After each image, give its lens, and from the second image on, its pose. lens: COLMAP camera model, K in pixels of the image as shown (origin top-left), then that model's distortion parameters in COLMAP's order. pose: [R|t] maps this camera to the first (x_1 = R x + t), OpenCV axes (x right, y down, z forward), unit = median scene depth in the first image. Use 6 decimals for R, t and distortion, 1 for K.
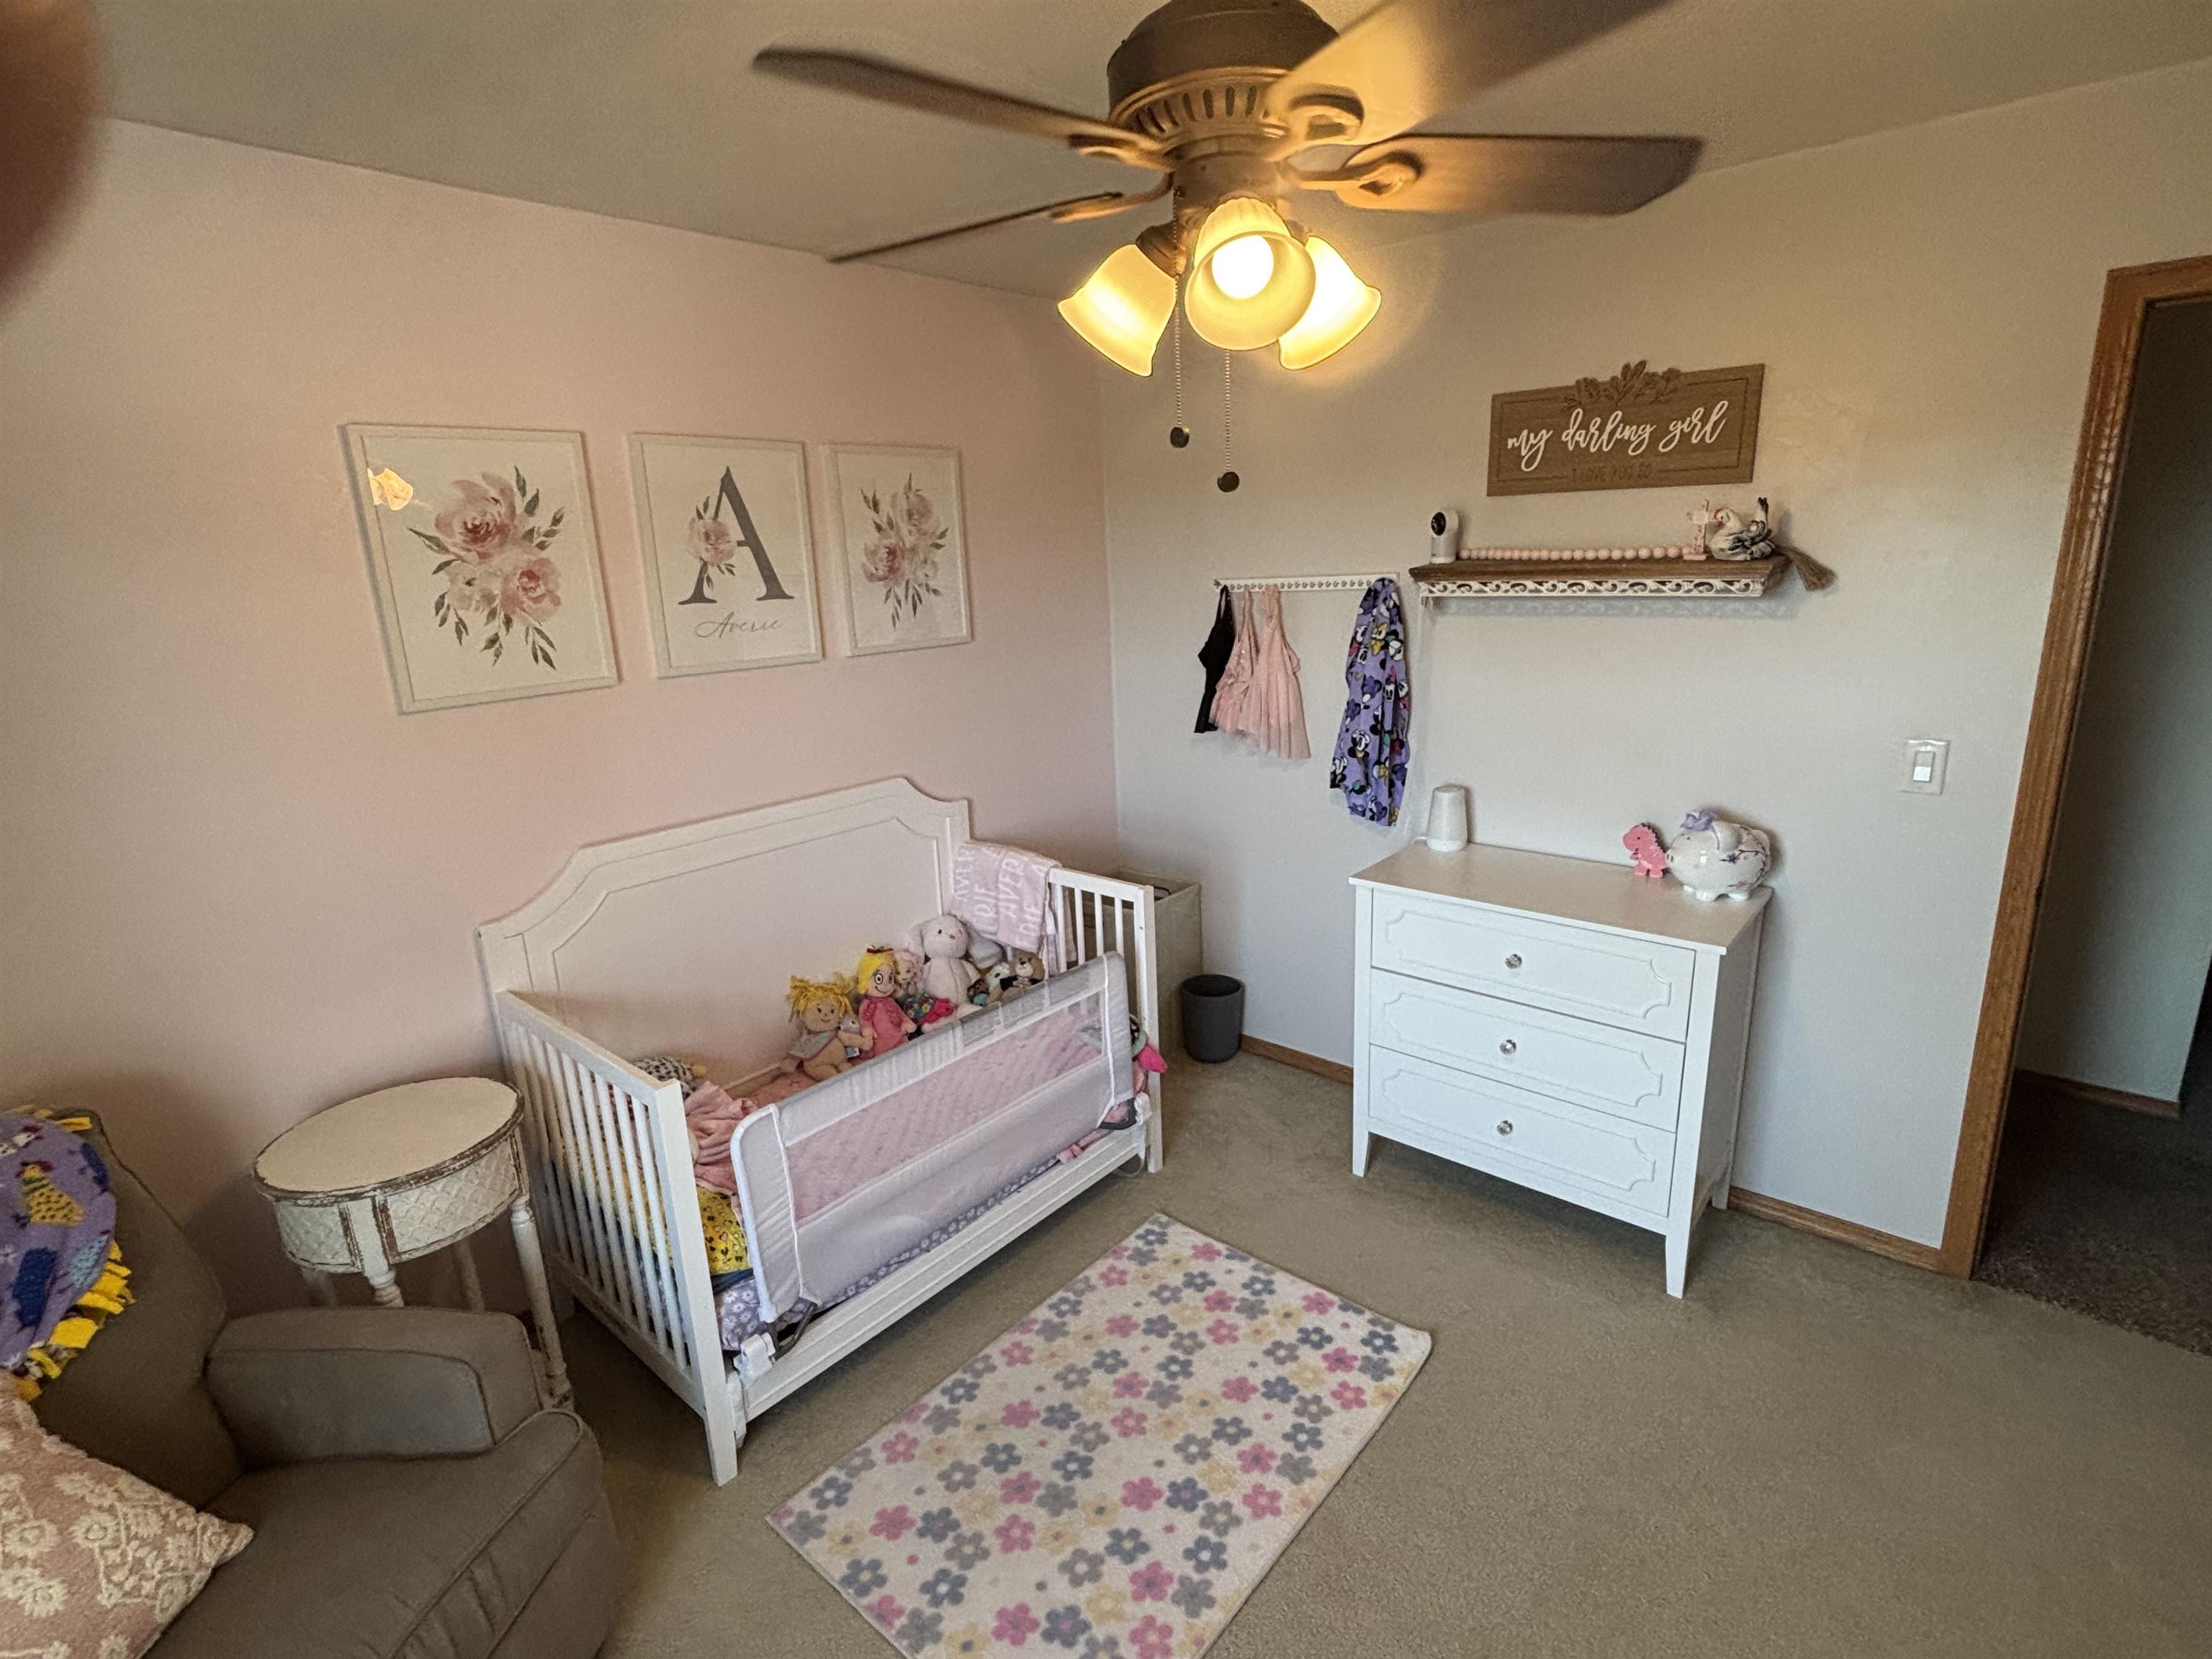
lens RADIAL K [[1095.8, 0, 1105.2], [0, 1095.8, 828.2], [0, 0, 1]] dist [0.019569, -0.001369]
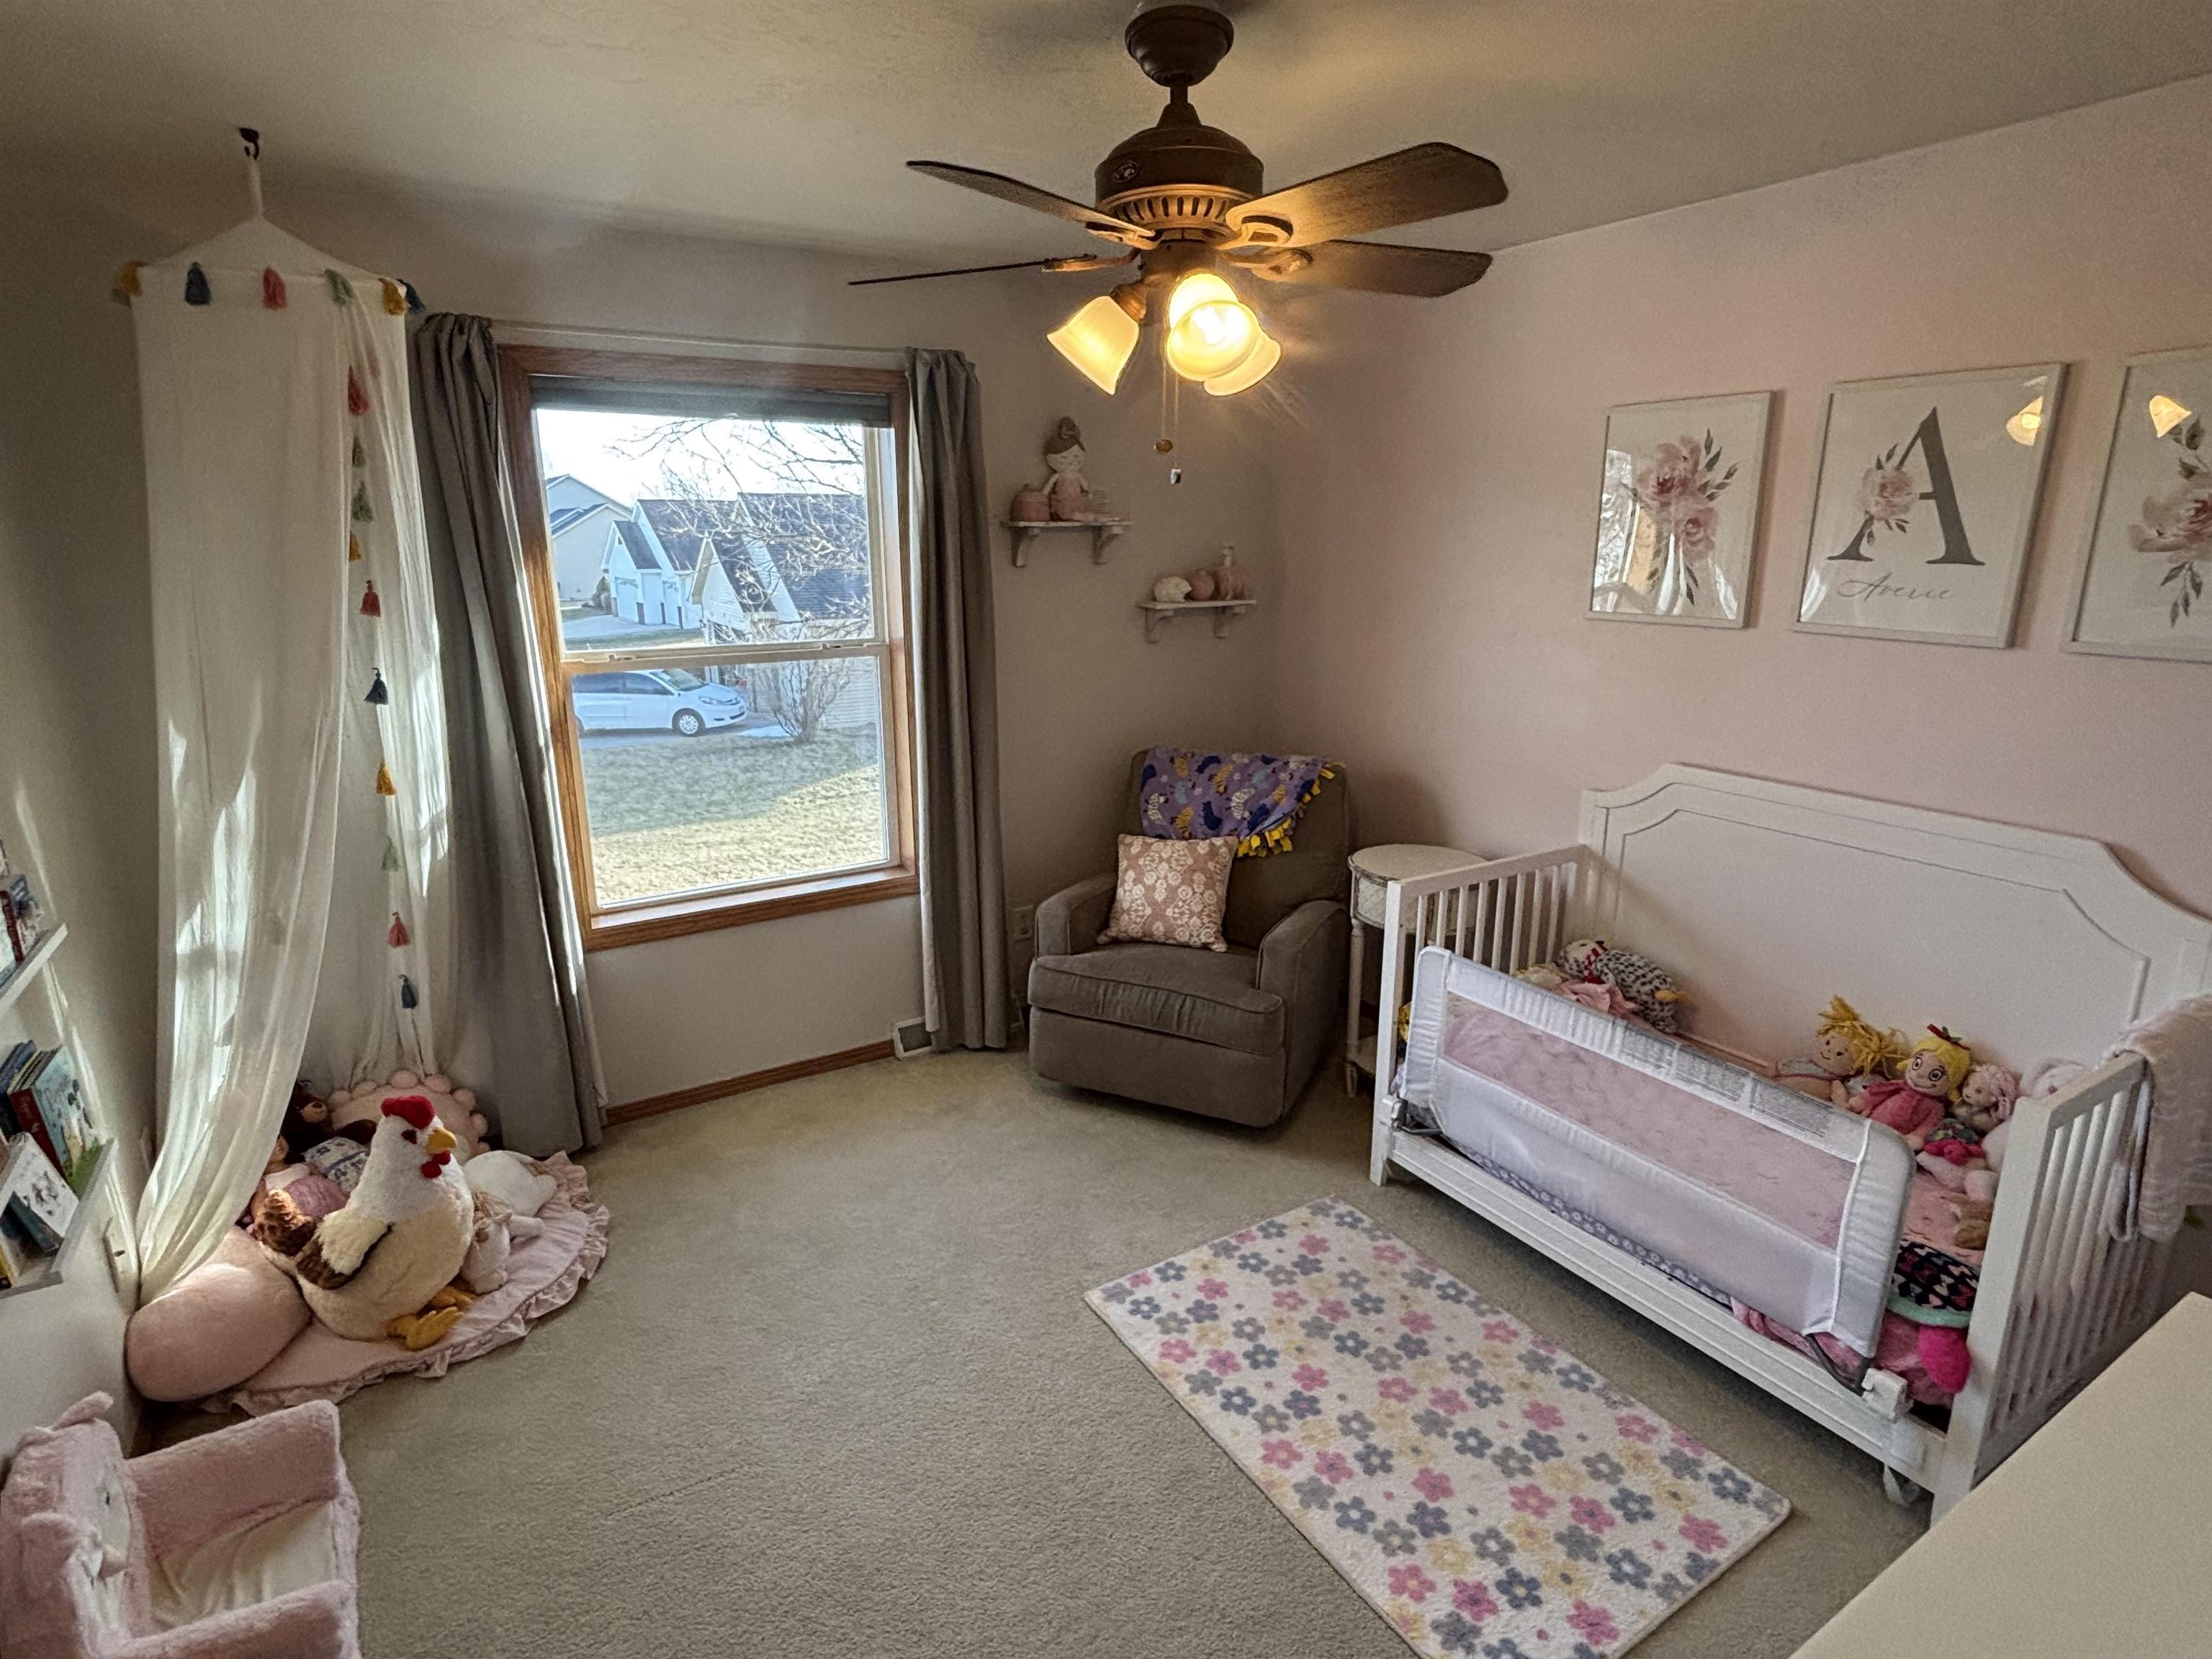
lens RADIAL K [[1162.9, 0, 1106.2], [0, 1162.9, 827.3], [0, 0, 1]] dist [0.029217, 0.003298]
pose [[-0.284018, 0.286371, -0.915055, 0.877146], [-0.232049, 0.905456, 0.355391, -0.231464], [0.930316, 0.313275, -0.190713, 0.749234]]
